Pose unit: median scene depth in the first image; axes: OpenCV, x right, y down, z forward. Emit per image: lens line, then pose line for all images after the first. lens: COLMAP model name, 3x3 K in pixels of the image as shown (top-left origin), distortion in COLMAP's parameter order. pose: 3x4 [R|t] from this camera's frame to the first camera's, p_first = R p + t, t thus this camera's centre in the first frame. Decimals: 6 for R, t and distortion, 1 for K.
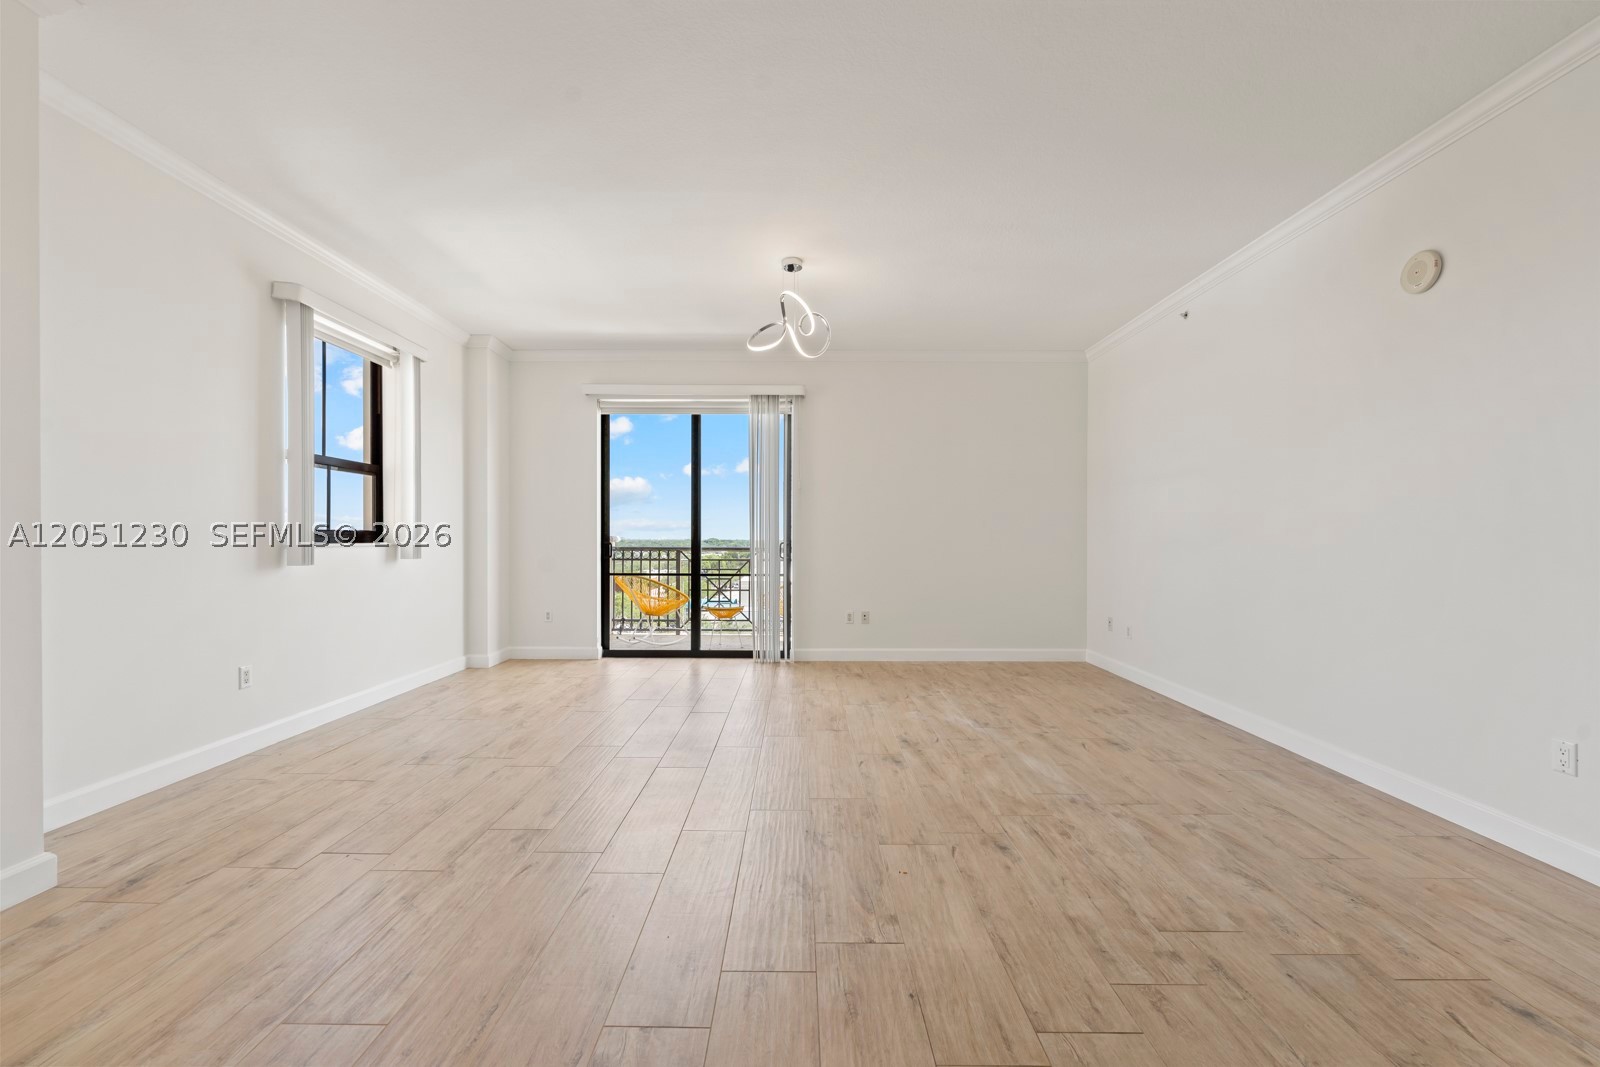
lens RADIAL K [[656.3, 0, 791.4], [0, 656.3, 538.2], [0, 0, 1]] dist [0.000956, -0.000803]
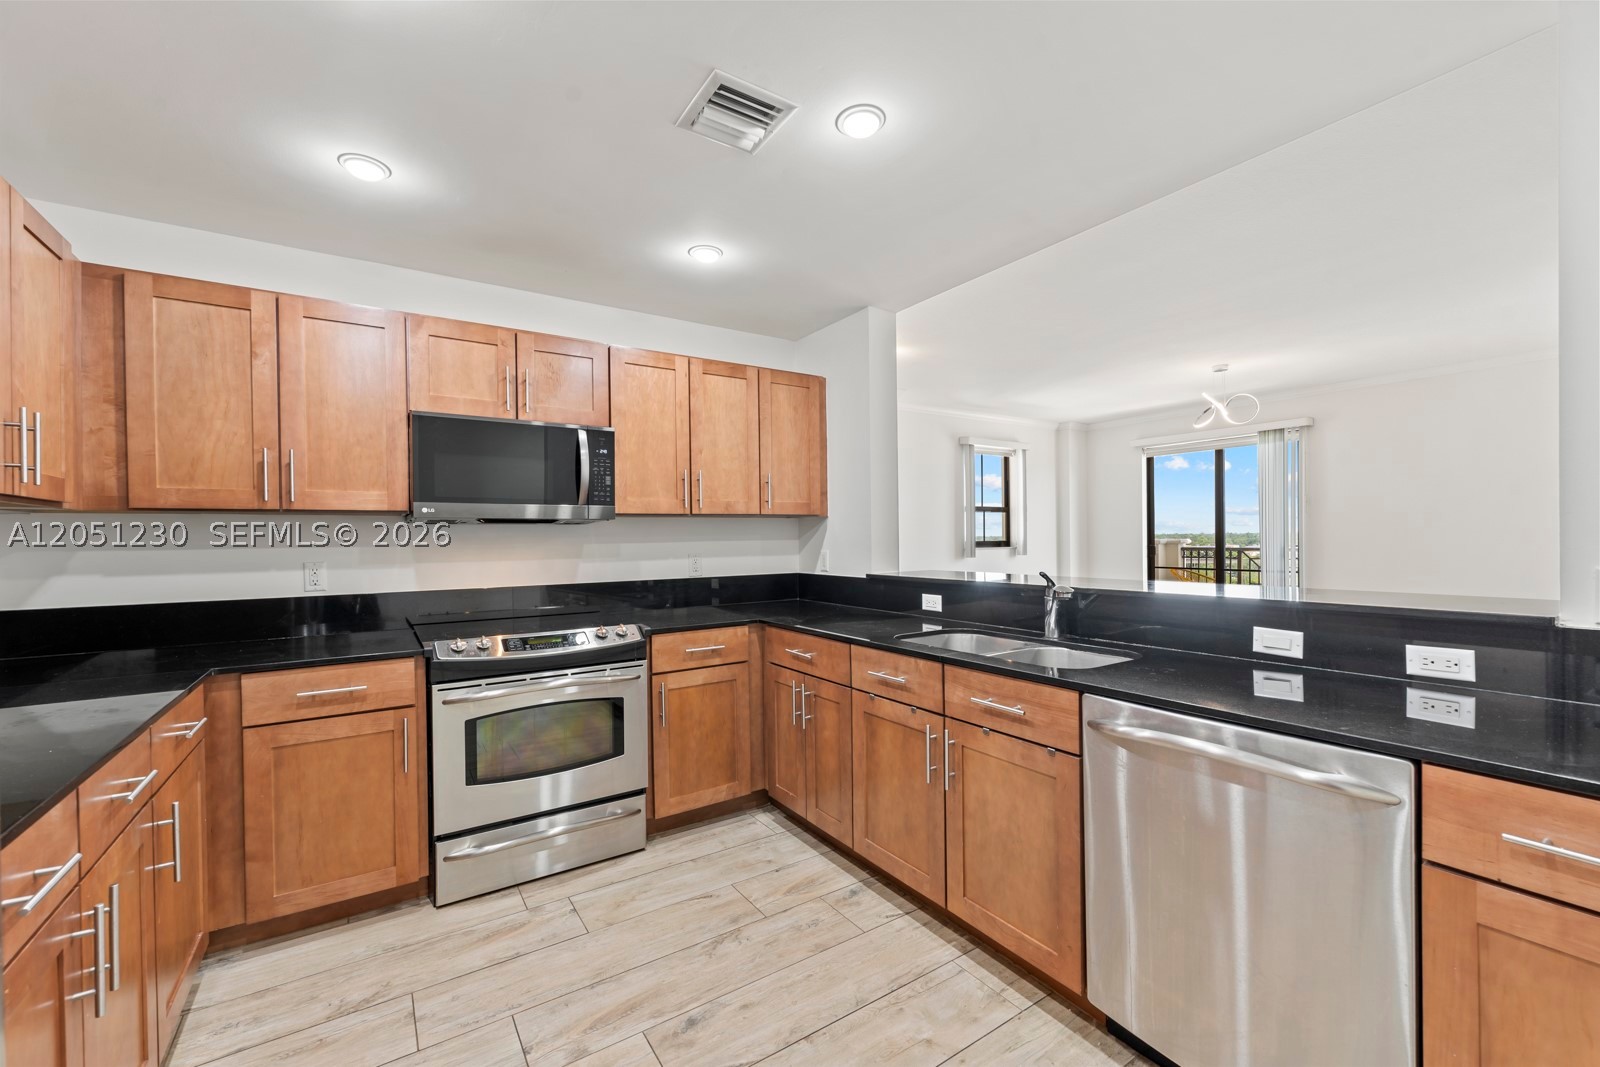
lens RADIAL K [[656.3, 0, 794.3], [0, 656.3, 539.8], [0, 0, 1]] dist [0.000956, -0.000803]
pose [[0.566137, -0.009715, -0.824254, 0.628287], [0.013548, 0.999905, -0.002479, -0.016582], [0.824200, -0.009763, 0.566215, -0.640426]]
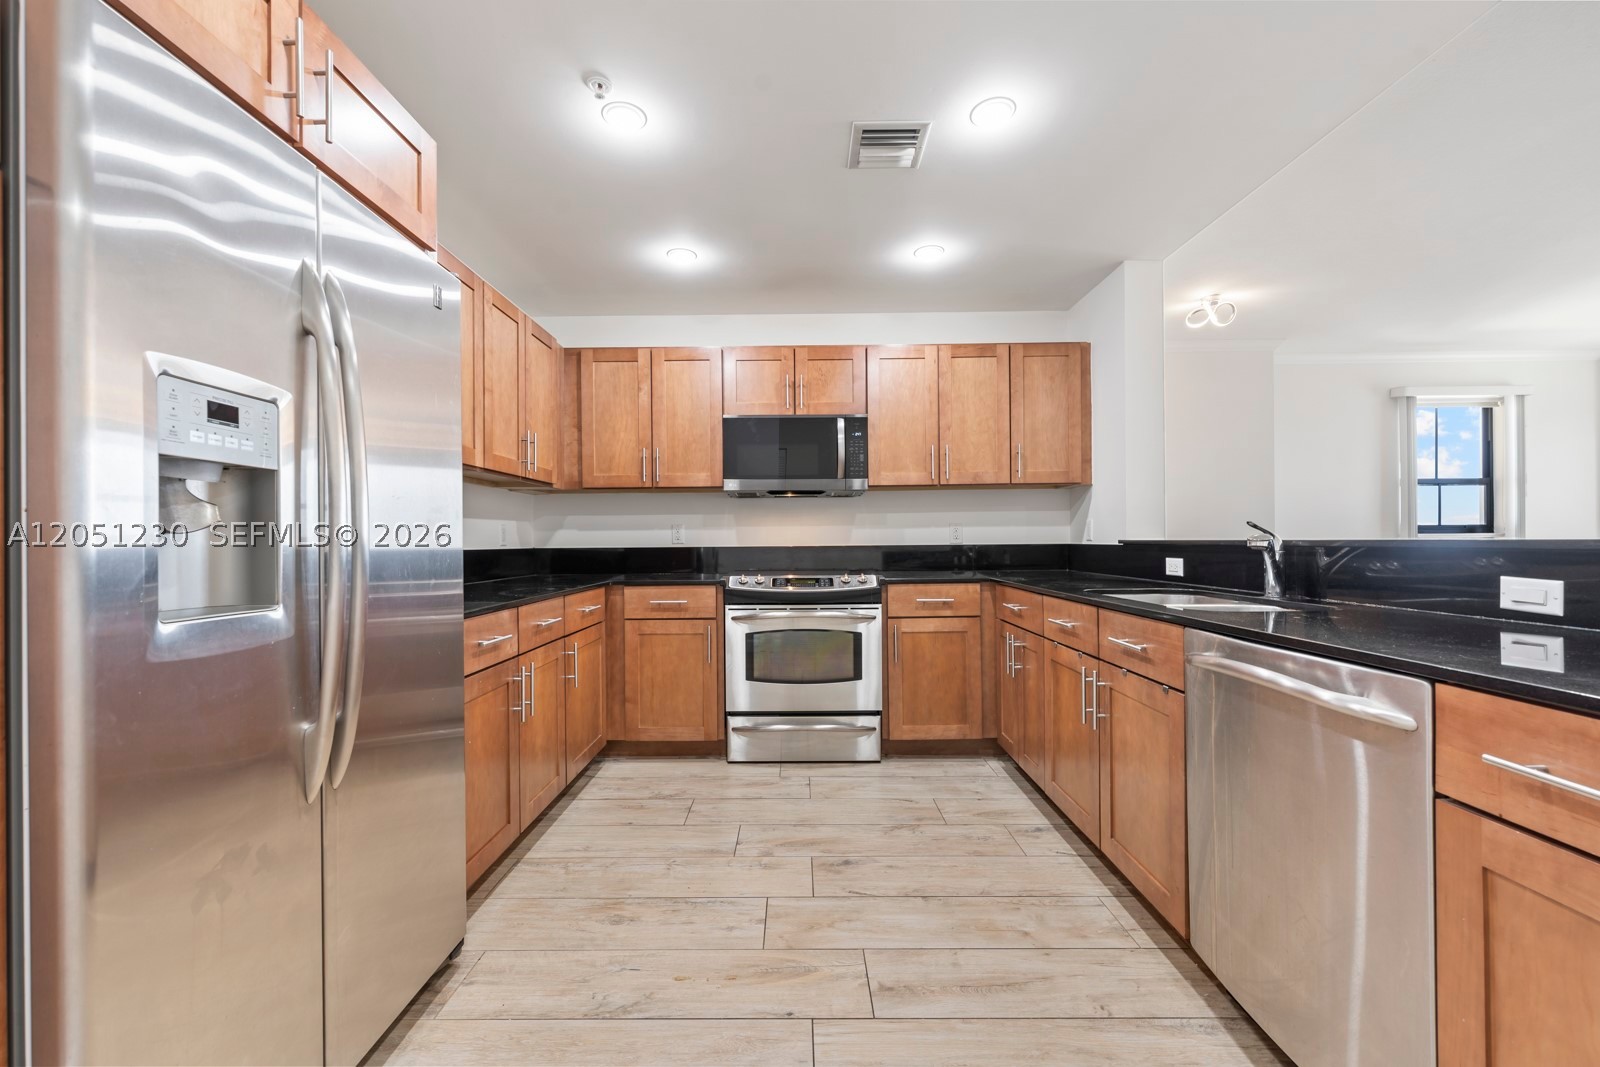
lens RADIAL K [[656.3, 0, 786.2], [0, 656.3, 540.4], [0, 0, 1]] dist [0.000956, -0.000803]
pose [[0.001855, -0.007113, -0.999973, 0.777834], [0.004657, 0.999964, -0.007104, 0.025287], [0.999987, -0.004643, 0.001888, -0.516429]]
